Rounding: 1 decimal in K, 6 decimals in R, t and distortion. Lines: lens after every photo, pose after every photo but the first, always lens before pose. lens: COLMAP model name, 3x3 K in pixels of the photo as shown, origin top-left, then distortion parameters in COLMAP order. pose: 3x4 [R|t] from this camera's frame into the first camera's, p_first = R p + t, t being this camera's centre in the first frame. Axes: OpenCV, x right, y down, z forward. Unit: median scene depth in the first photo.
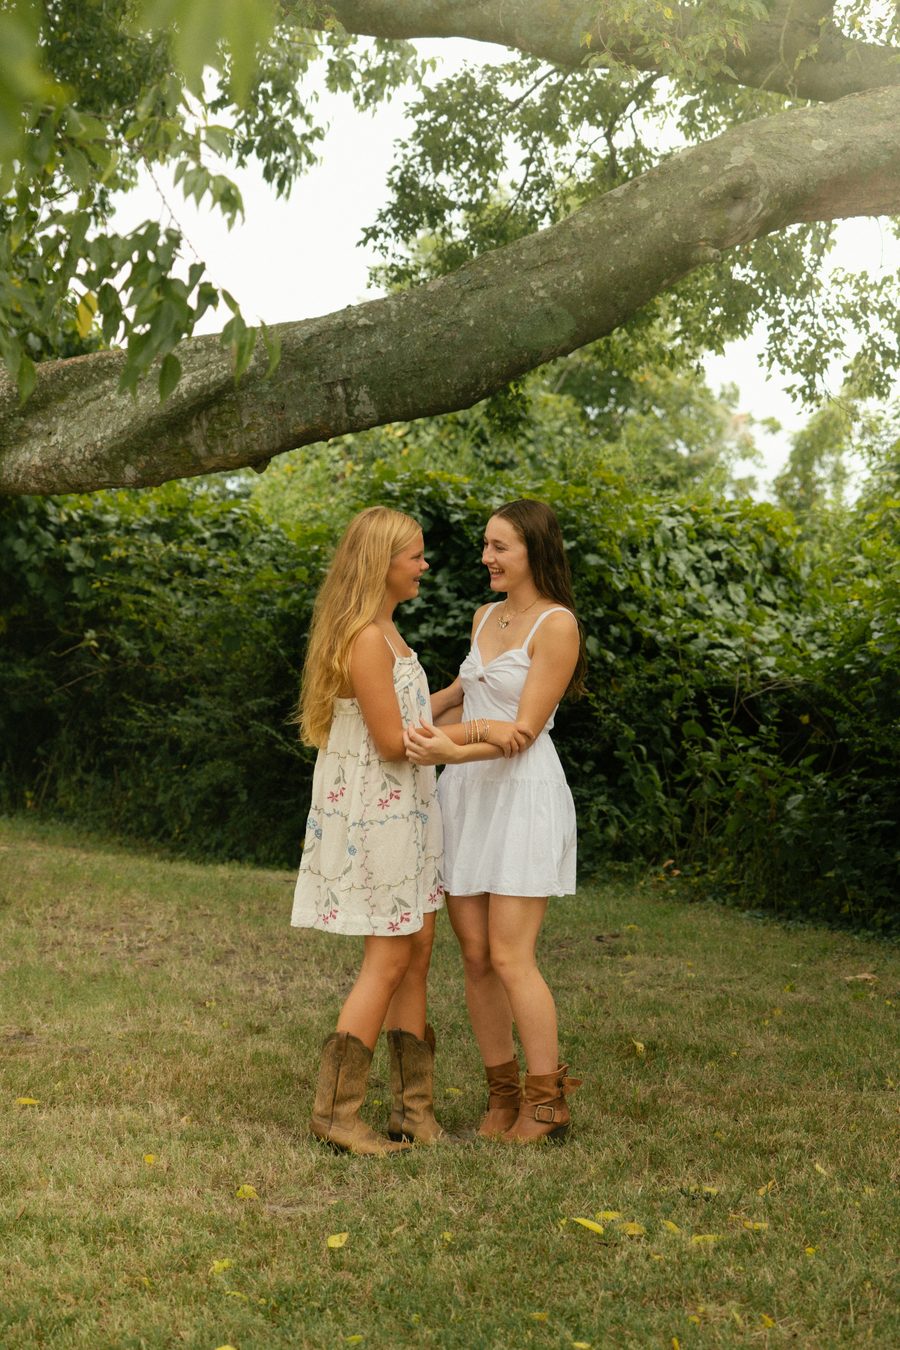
lens RADIAL K [[4518.1, 0, 450.0], [0, 4518.1, 675.0], [0, 0, 1]] dist [0.173482, 1.846117]
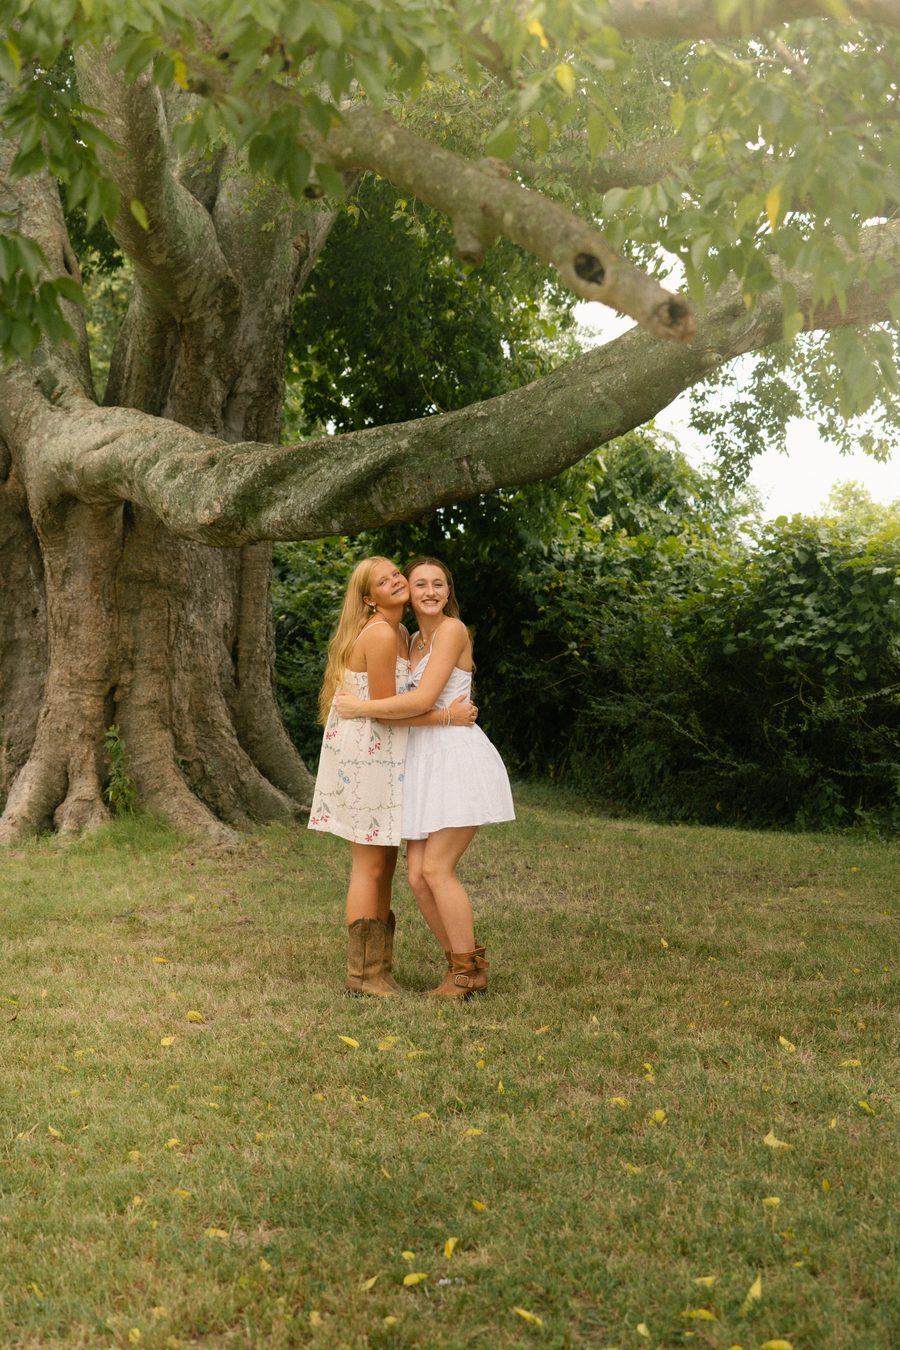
lens RADIAL K [[4518.1, 0, 450.0], [0, 4518.1, 675.0], [0, 0, 1]] dist [0.173482, 1.846117]
pose [[0.903848, 0.004259, -0.427832, 0.559432], [-0.006822, 0.999967, -0.004456, 0.007513], [0.427799, 0.006946, 0.903847, -0.245196]]
